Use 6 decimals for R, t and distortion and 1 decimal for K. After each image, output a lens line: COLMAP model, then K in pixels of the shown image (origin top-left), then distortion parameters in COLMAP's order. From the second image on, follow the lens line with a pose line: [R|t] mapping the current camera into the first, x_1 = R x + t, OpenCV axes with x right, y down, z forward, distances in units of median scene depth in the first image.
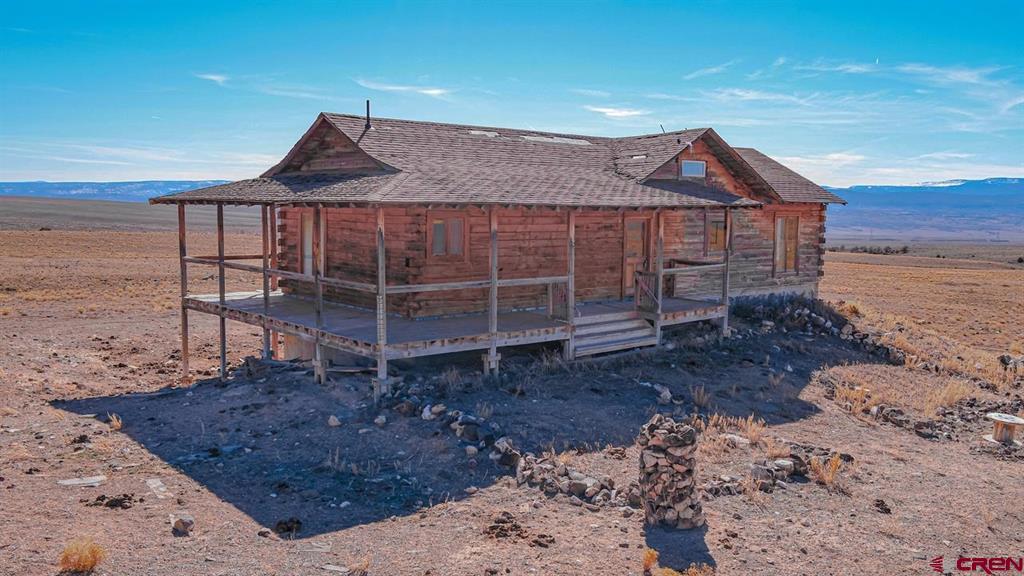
lens RADIAL K [[883.9, 0, 504.8], [0, 883.9, 285.8], [0, 0, 1]] dist [-0.004069, -0.010946]
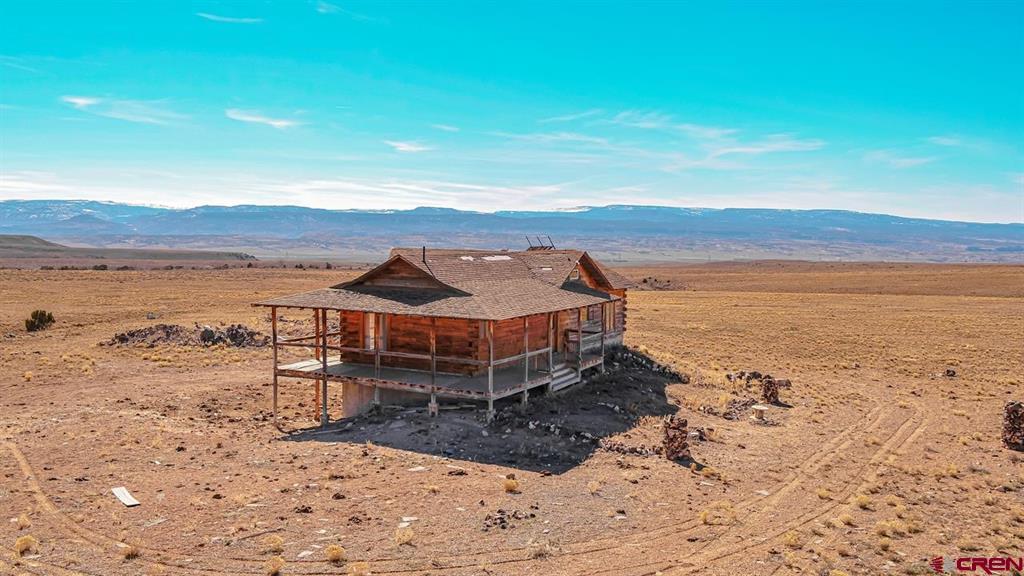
lens RADIAL K [[883.9, 0, 504.8], [0, 883.9, 285.8], [0, 0, 1]] dist [-0.004069, -0.010946]
pose [[0.927780, -0.021407, 0.372512, -0.715313], [0.031009, 0.999323, -0.019805, -0.108646], [-0.371836, 0.029926, 0.927816, -0.683944]]
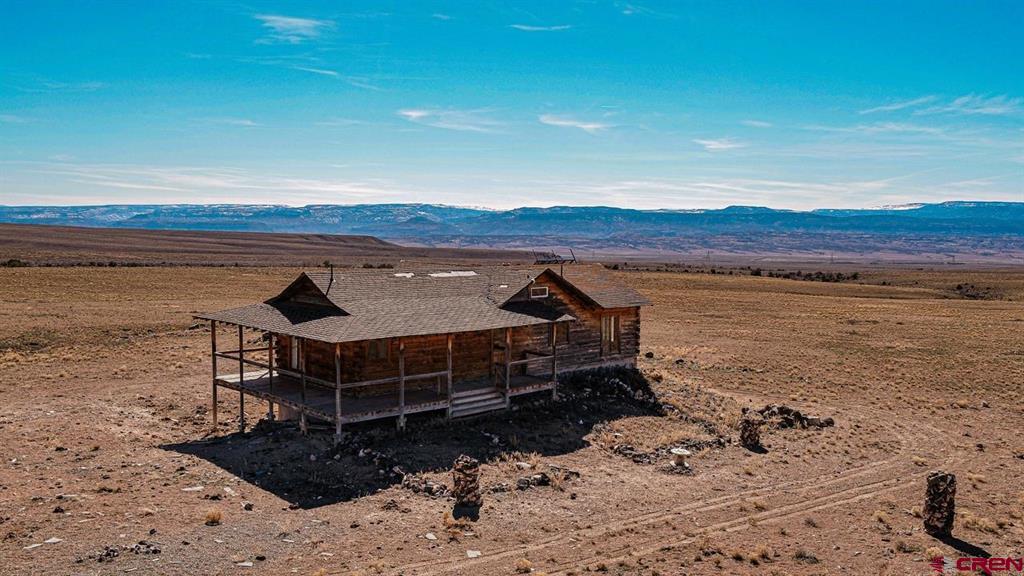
lens RADIAL K [[884.3, 0, 508.6], [0, 884.3, 291.5], [0, 0, 1]] dist [-0.001991, -0.004495]
pose [[0.999220, -0.004191, 0.039276, 0.128062], [0.004962, 0.999796, -0.019560, -0.137112], [-0.039186, 0.019740, 0.999037, -0.766734]]
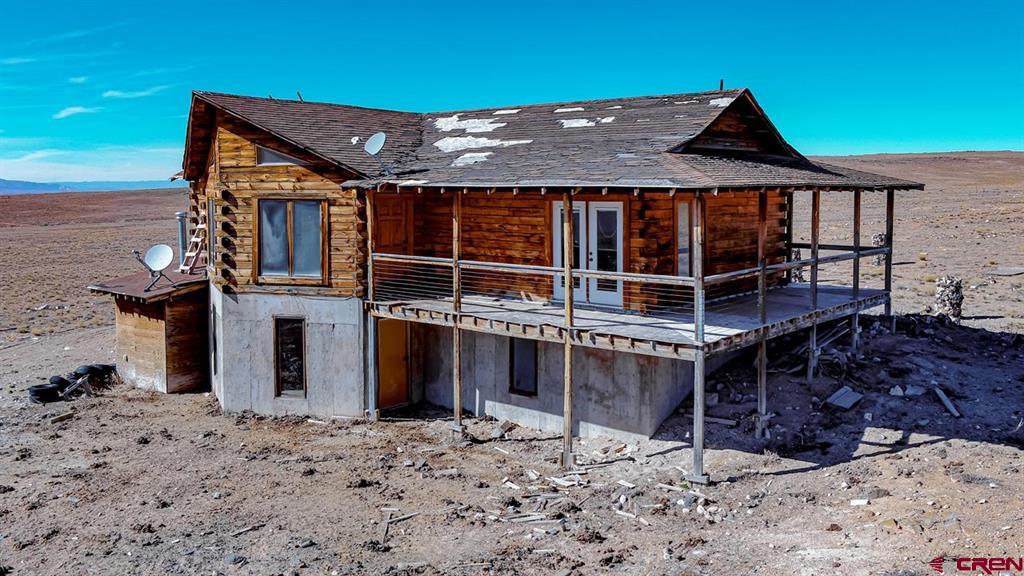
lens RADIAL K [[883.9, 0, 504.8], [0, 883.9, 285.8], [0, 0, 1]] dist [-0.004069, -0.010946]
pose [[-0.177053, -0.124994, 0.976232, -1.195454], [0.087618, 0.985963, 0.142130, -0.162247], [-0.980294, 0.110700, -0.163616, 1.579168]]
